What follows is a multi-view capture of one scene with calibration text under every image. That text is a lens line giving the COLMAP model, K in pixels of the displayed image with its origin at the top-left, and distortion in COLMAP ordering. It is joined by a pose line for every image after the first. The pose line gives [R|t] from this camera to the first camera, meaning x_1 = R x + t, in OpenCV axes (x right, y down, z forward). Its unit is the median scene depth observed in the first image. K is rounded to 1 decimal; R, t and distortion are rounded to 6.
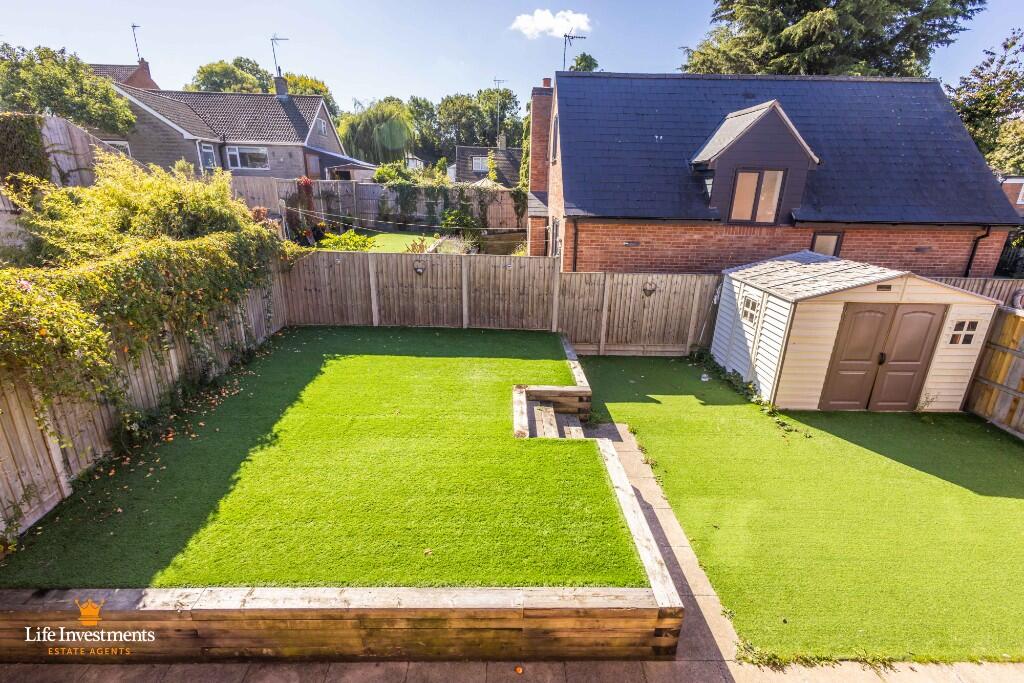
lens RADIAL K [[469.7, 0, 512.0], [0, 469.7, 341.5], [0, 0, 1]] dist [0.001855, -0.001038]
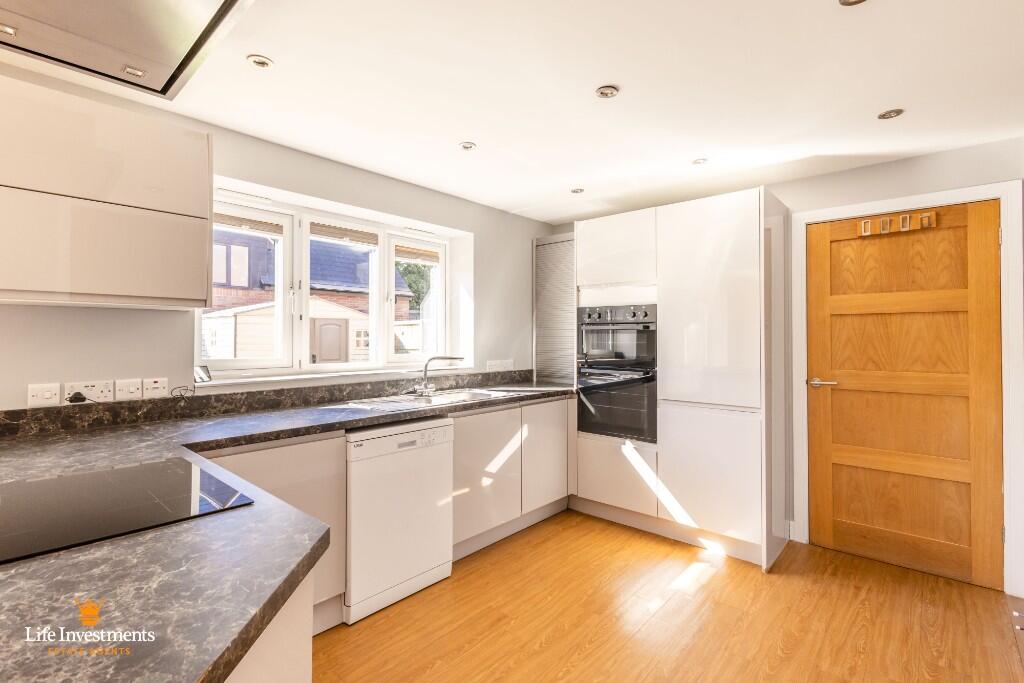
lens RADIAL K [[470.0, 0, 512.0], [0, 470.0, 341.5], [0, 0, 1]] dist [0.004085, -0.000448]
pose [[0.677980, -0.025542, 0.734636, 0.128183], [0.244429, 0.950360, -0.192536, 0.312489], [-0.693251, 0.310102, 0.650568, -0.252535]]
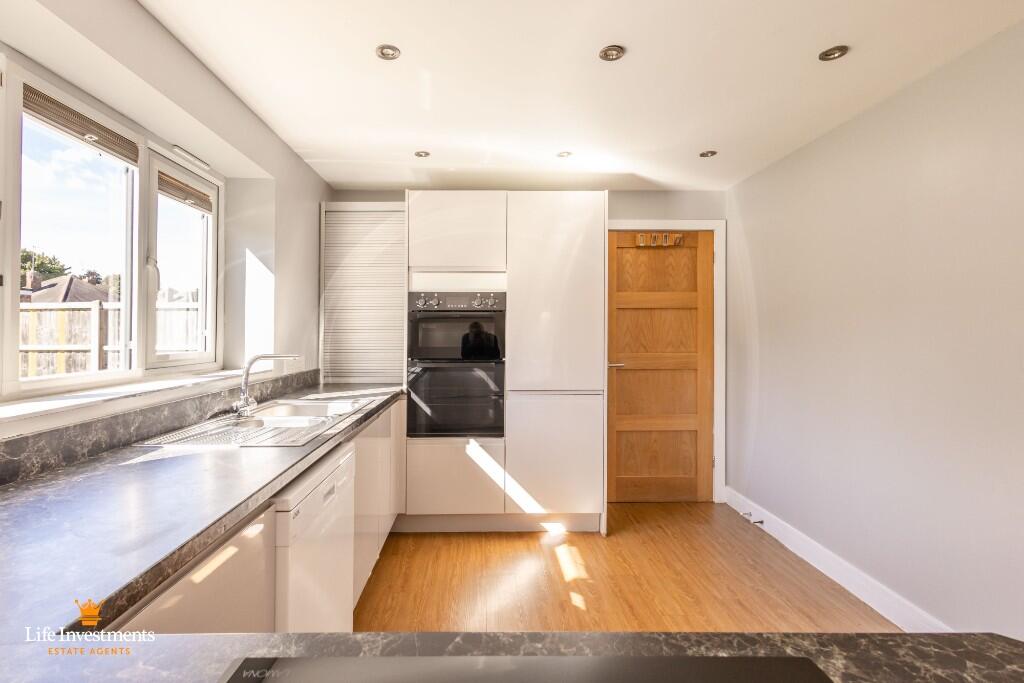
lens RADIAL K [[480.5, 0, 483.0], [0, 480.5, 333.8], [0, 0, 1]] dist [0.000544, -0.000141]
pose [[0.012280, -0.024639, 0.999621, 0.115982], [0.319278, 0.947462, 0.019431, 0.267322], [-0.947582, 0.318918, 0.019501, -0.108642]]
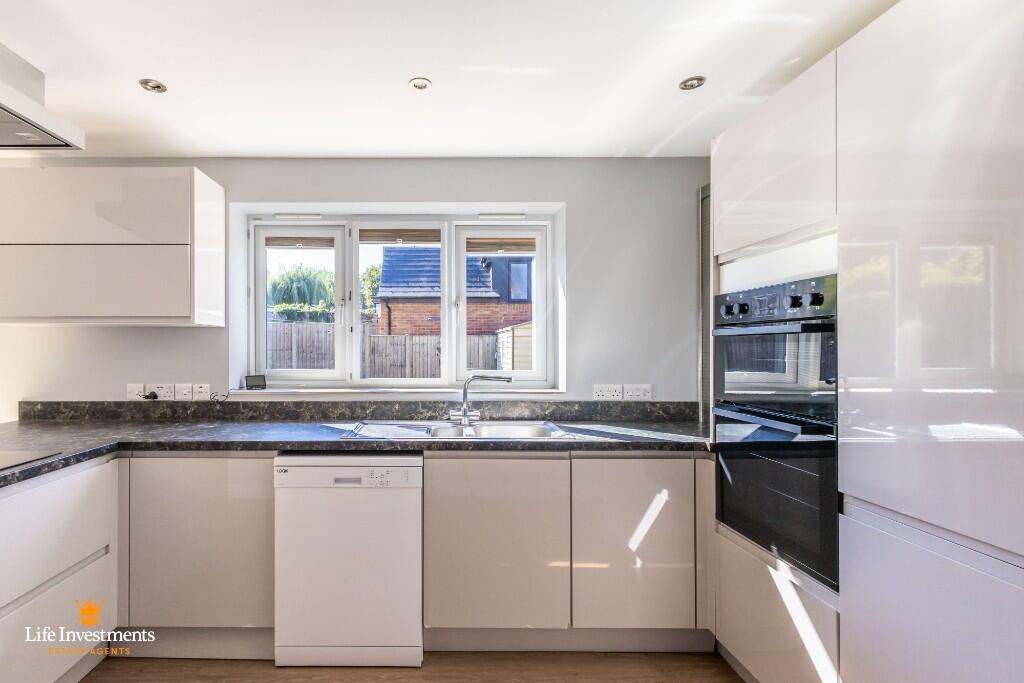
lens RADIAL K [[497.9, 0, 437.5], [0, 497.9, 356.6], [0, 0, 1]] dist [0.000136, -0.000167]
pose [[0.999677, -0.018901, -0.016991, 0.308901], [0.012859, 0.952799, -0.303330, 0.317258], [0.021923, 0.303014, 0.952734, -0.256053]]
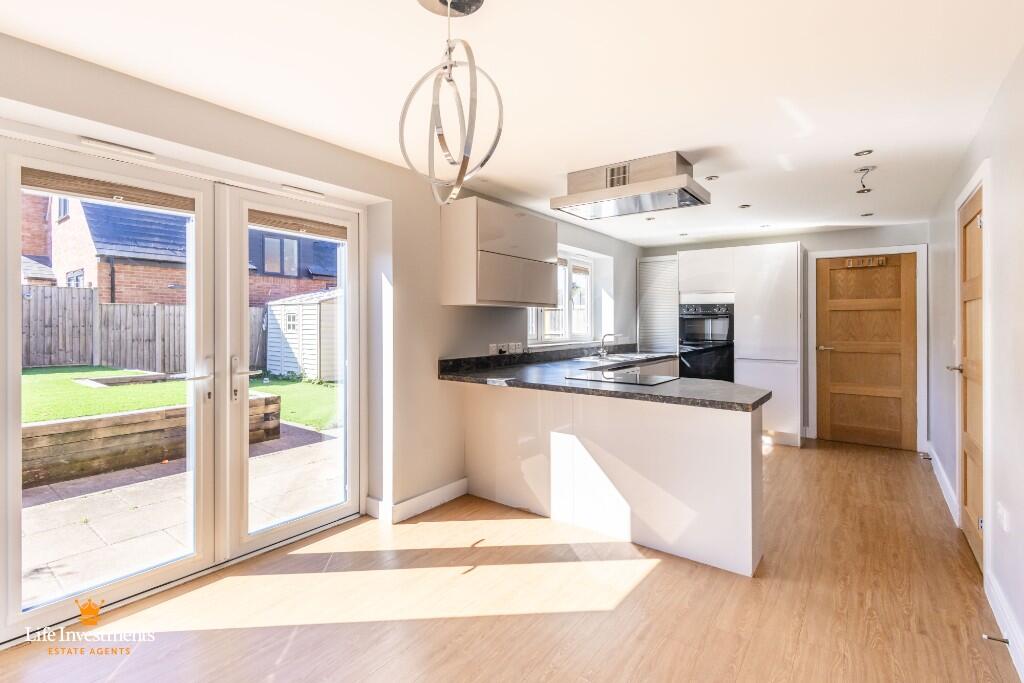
lens RADIAL K [[473.3, 0, 513.1], [0, 473.3, 329.7], [0, 0, 1]] dist [0.003449, -0.000271]
pose [[0.611887, -0.030217, 0.790367, -0.162479], [0.258963, 0.951846, -0.164094, 0.304578], [-0.747350, 0.305083, 0.590248, -0.245871]]
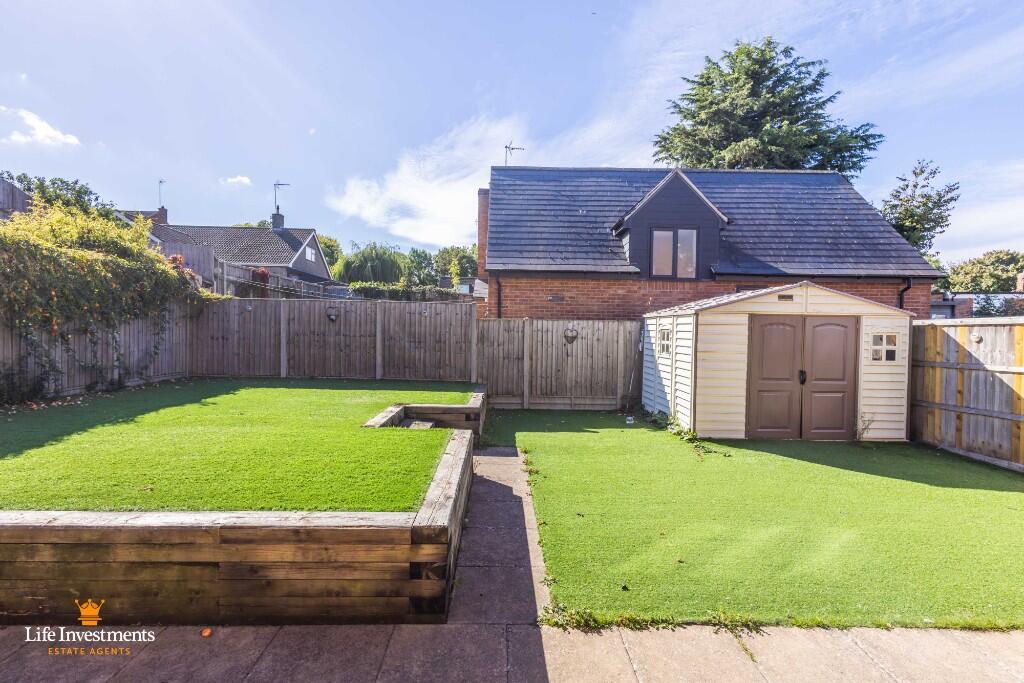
lens RADIAL K [[470.0, 0, 512.0], [0, 470.0, 341.5], [0, 0, 1]] dist [0.004085, -0.000448]
pose [[0.999969, -0.005560, 0.005638, 0.169545], [0.006972, 0.955773, -0.294022, 0.186041], [-0.003754, 0.294052, 0.955782, 0.082887]]
